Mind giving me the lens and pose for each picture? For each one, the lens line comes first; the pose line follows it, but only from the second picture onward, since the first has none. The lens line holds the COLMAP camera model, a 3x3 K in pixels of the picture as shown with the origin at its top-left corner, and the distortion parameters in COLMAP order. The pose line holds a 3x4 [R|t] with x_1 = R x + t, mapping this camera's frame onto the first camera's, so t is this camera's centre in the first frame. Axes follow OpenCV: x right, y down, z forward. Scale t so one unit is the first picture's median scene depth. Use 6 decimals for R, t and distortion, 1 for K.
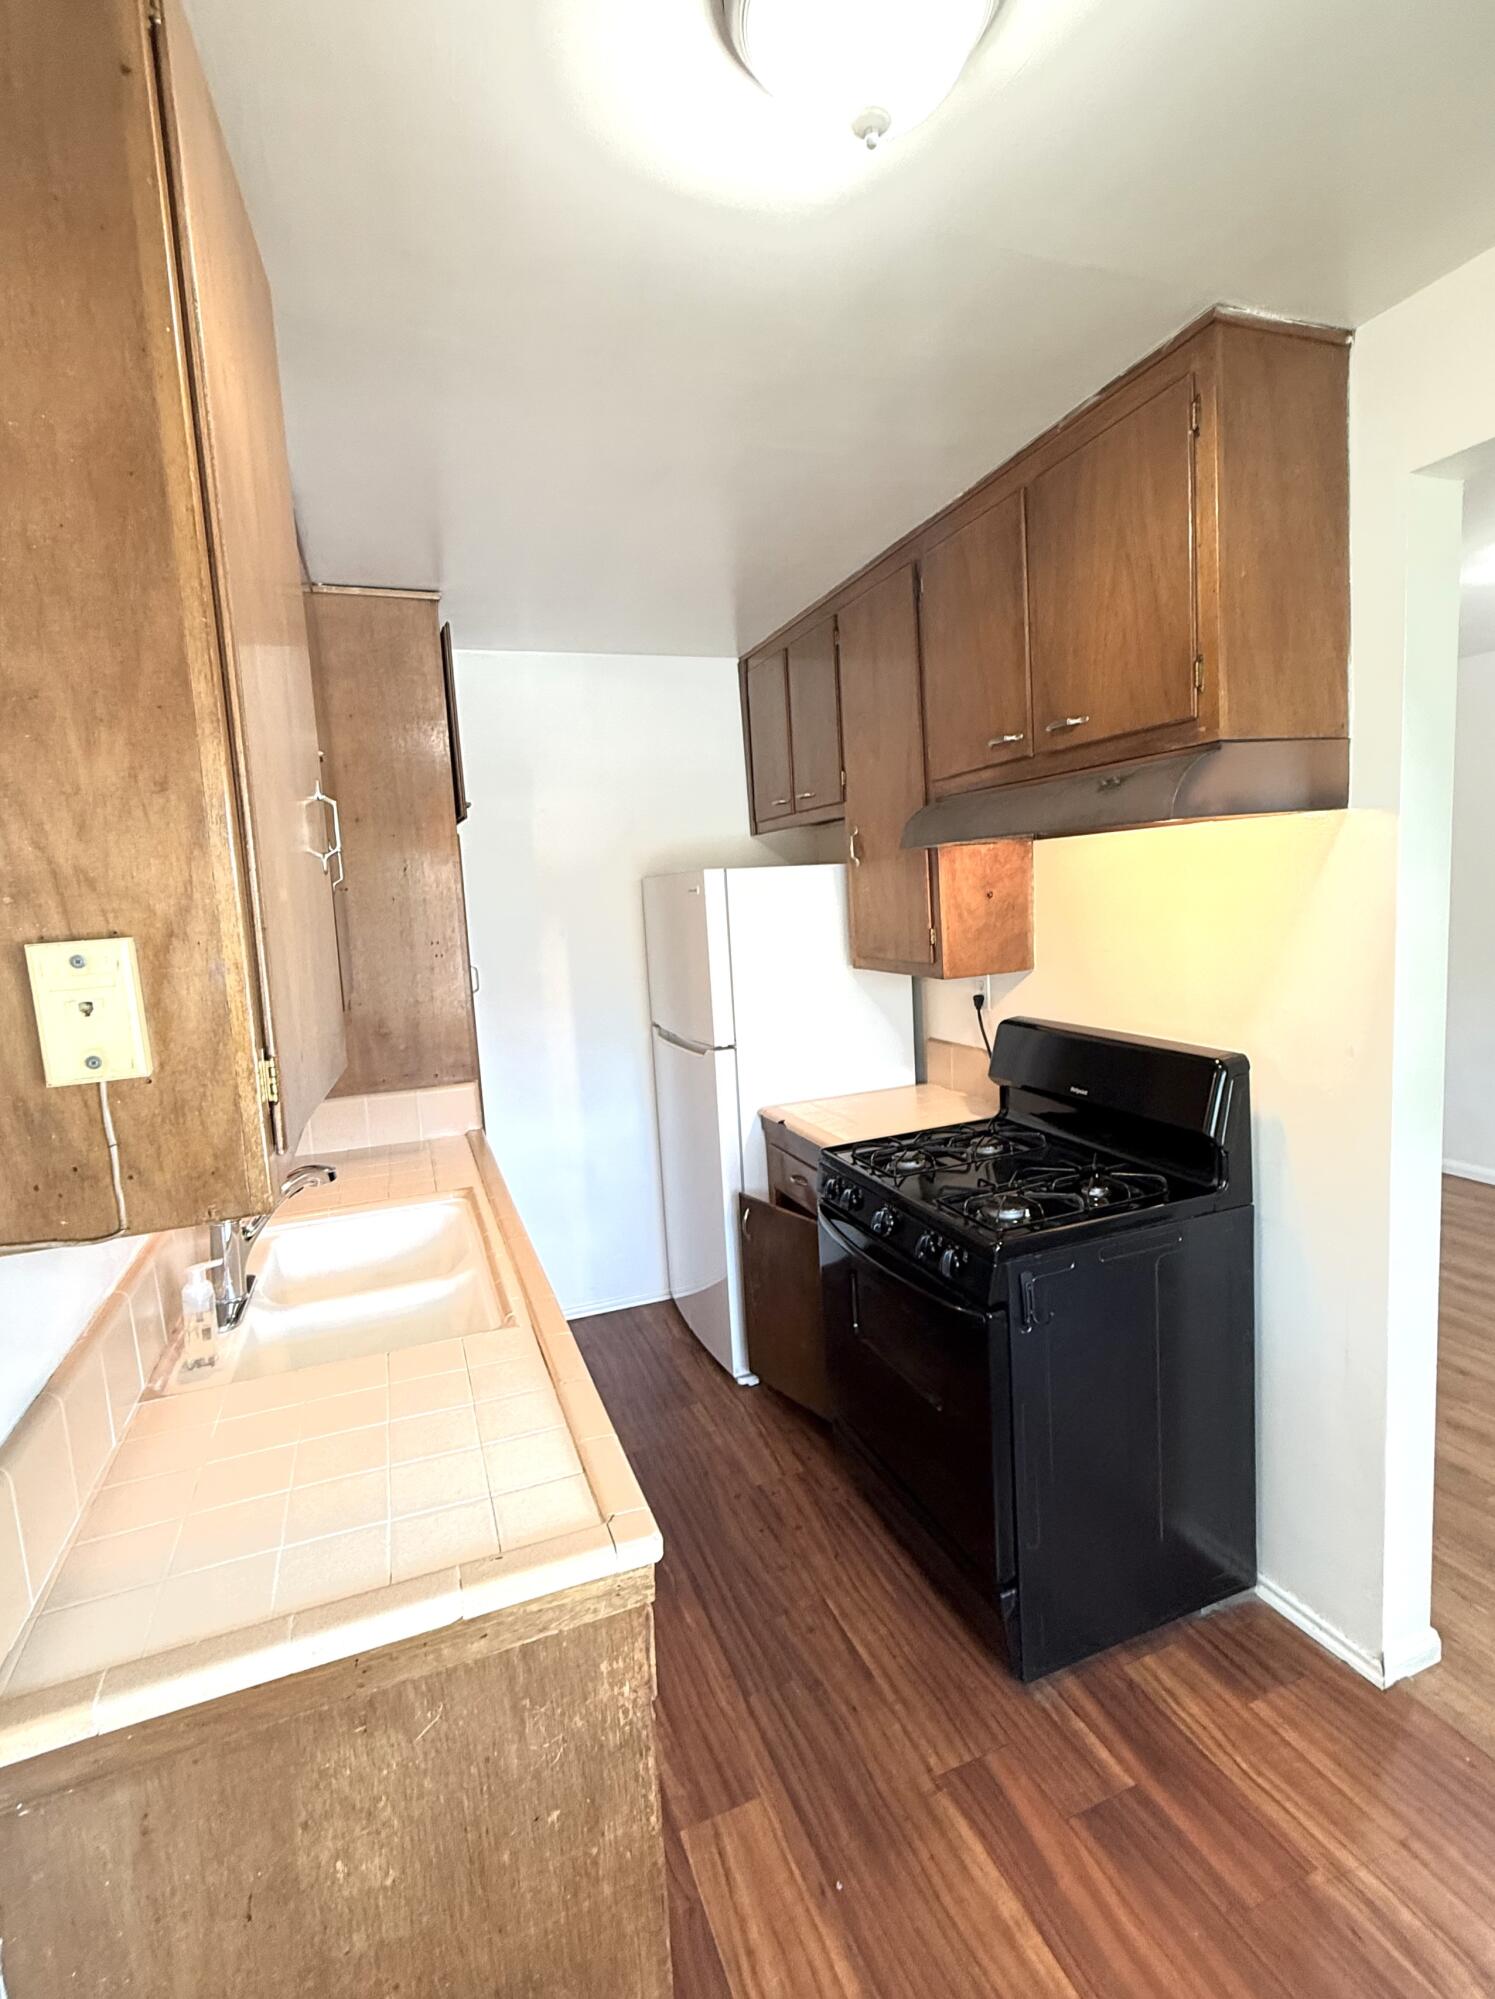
lens RADIAL K [[905.0, 0, 747.5], [0, 905.0, 999.5], [0, 0, 1]] dist [-0.004563, -0.000597]
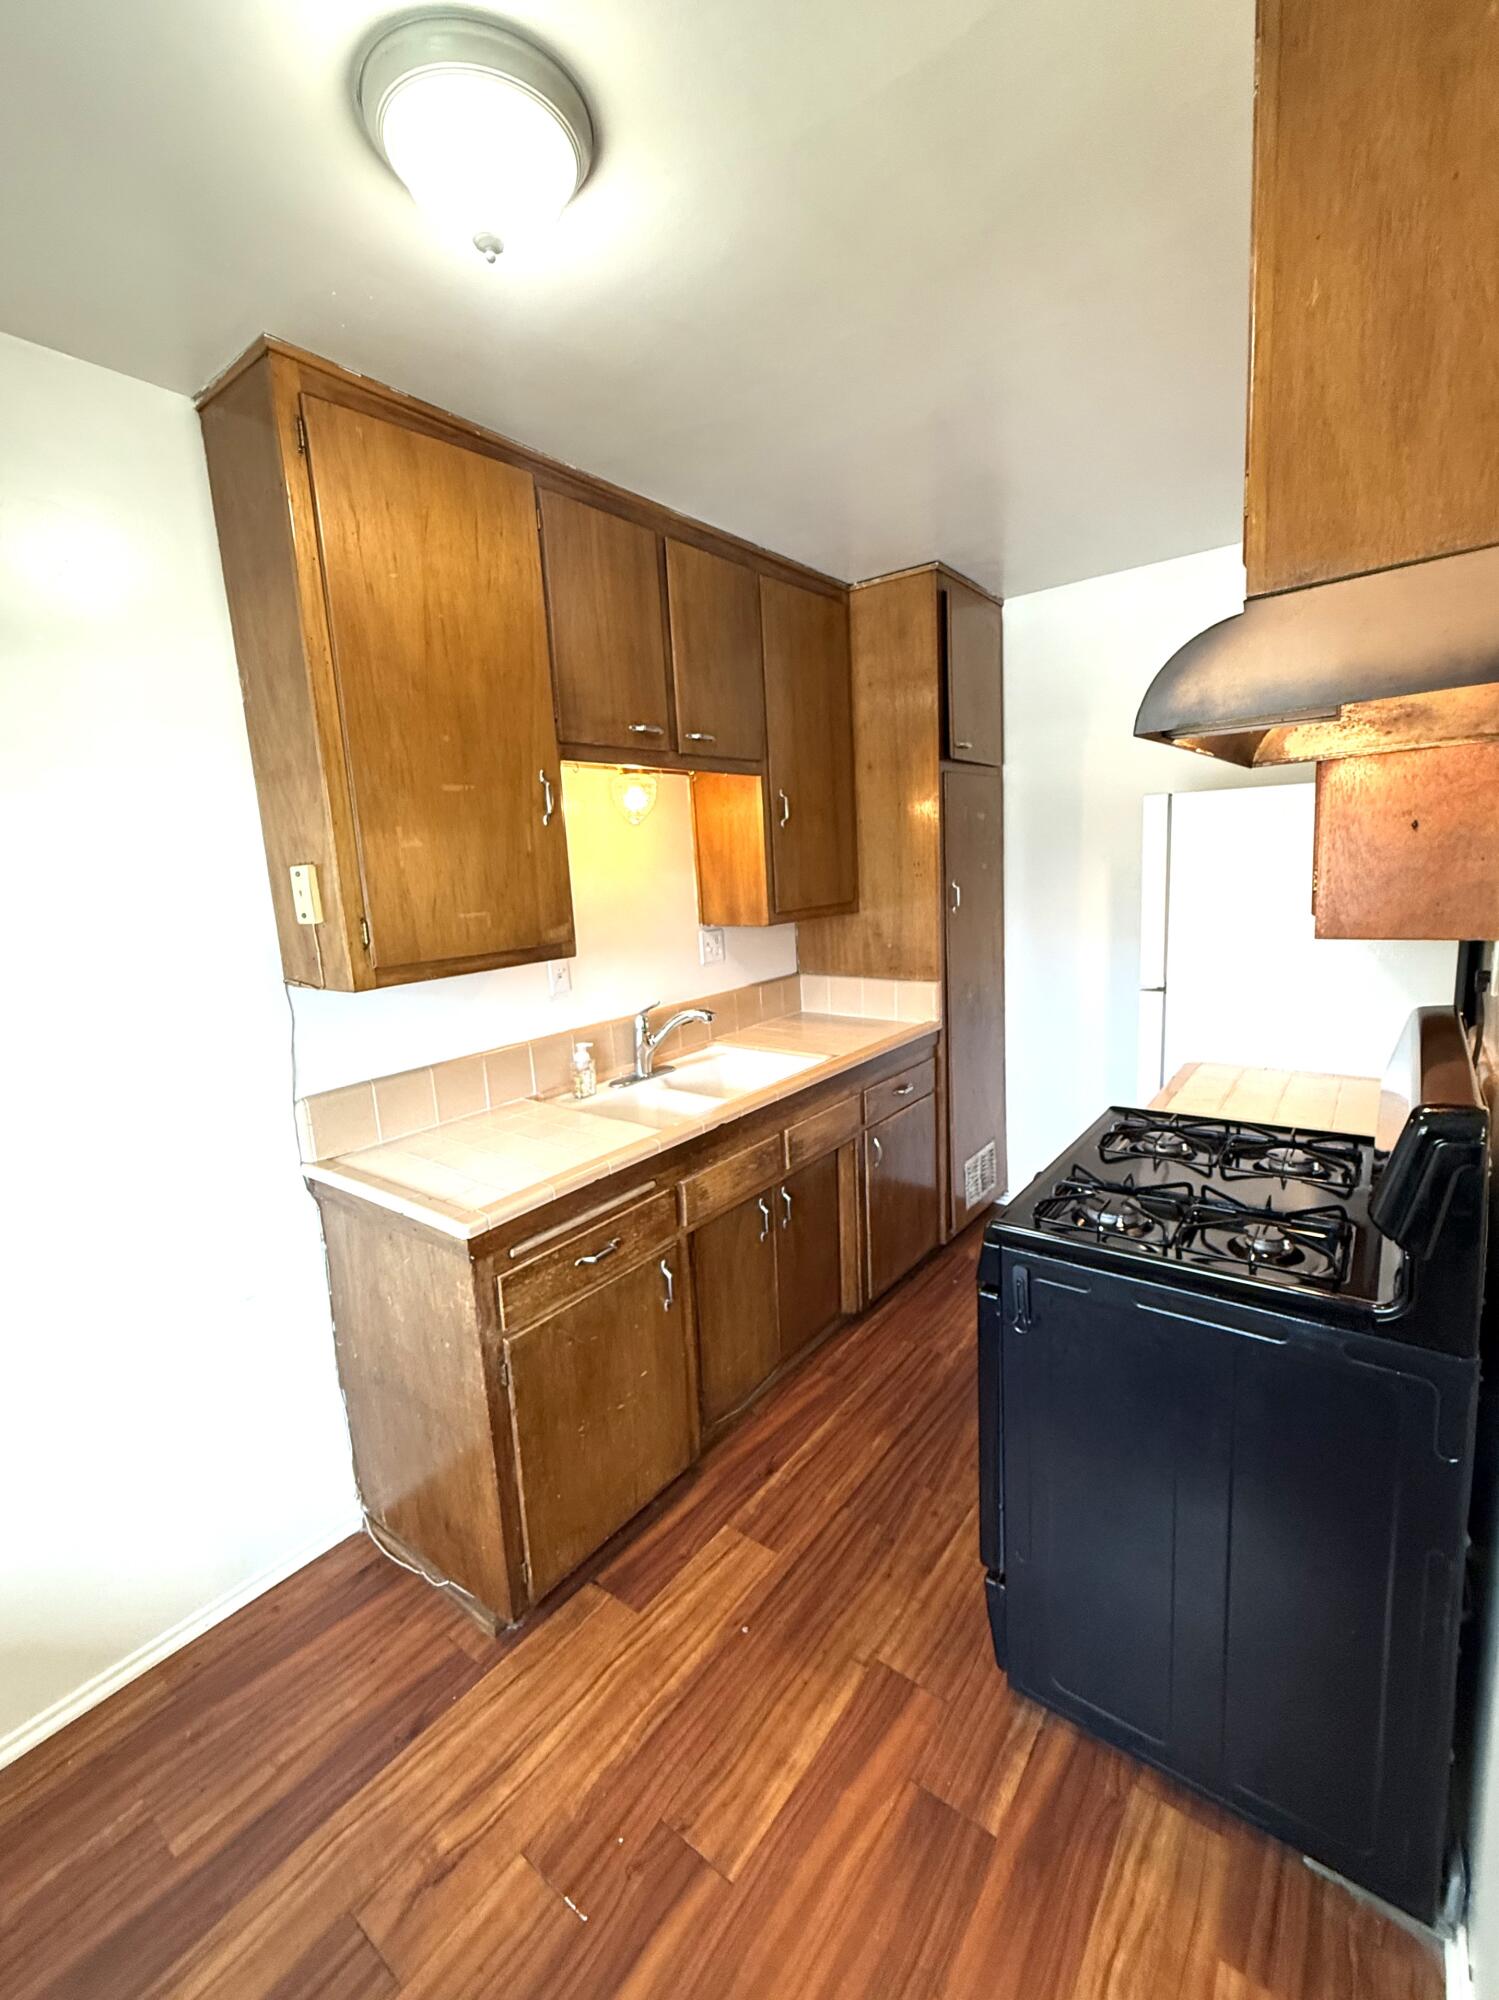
lens RADIAL K [[812.2, 0, 755.5], [0, 812.2, 996.4], [0, 0, 1]] dist [-0.002429, -0.000417]
pose [[0.541549, 0.168599, -0.823589, 0.822312], [-0.074337, 0.985449, 0.152854, -0.067162], [0.837376, -0.021555, 0.546202, 0.369647]]
